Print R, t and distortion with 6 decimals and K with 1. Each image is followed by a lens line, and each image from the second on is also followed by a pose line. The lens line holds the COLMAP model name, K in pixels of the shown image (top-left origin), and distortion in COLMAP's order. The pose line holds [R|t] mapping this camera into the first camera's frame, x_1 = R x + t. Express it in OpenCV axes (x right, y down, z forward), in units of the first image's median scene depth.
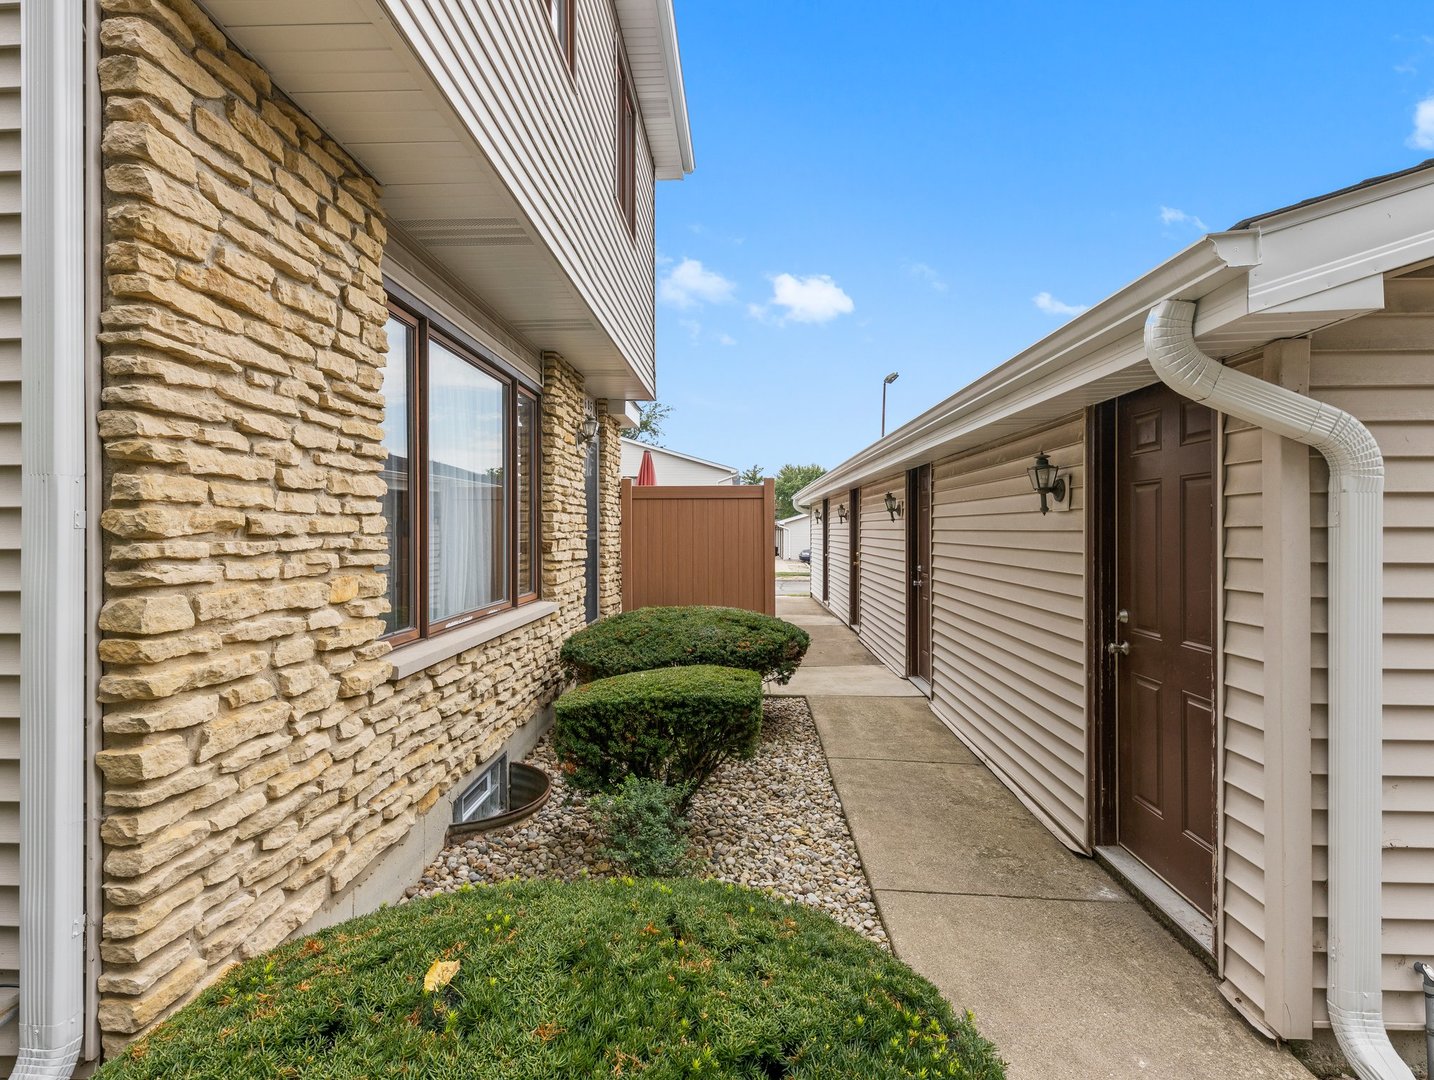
lens RADIAL K [[736.7, 0, 712.1], [0, 736.7, 527.5], [0, 0, 1]] dist [0.012569, -0.004027]
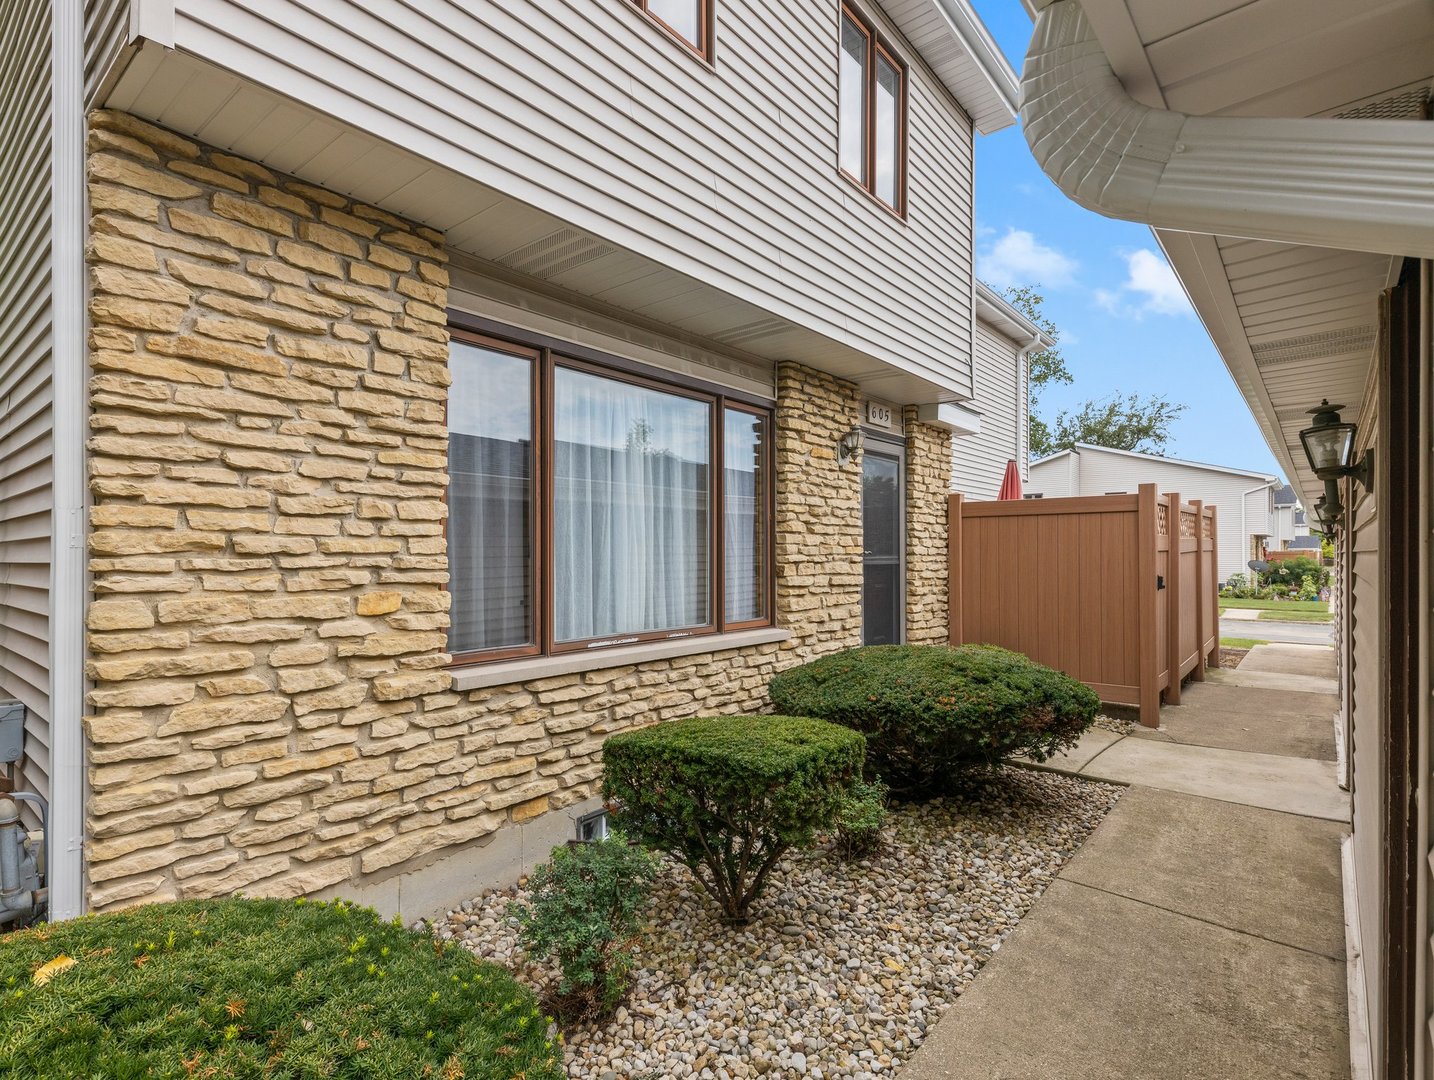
lens RADIAL K [[736.7, 0, 710.9], [0, 736.7, 552.0], [0, 0, 1]] dist [0.012569, -0.004027]
pose [[0.788228, -0.000773, -0.615383, 0.593781], [0.000364, 1.000000, -0.000789, 0.007345], [0.615383, 0.000398, 0.788228, 0.439263]]
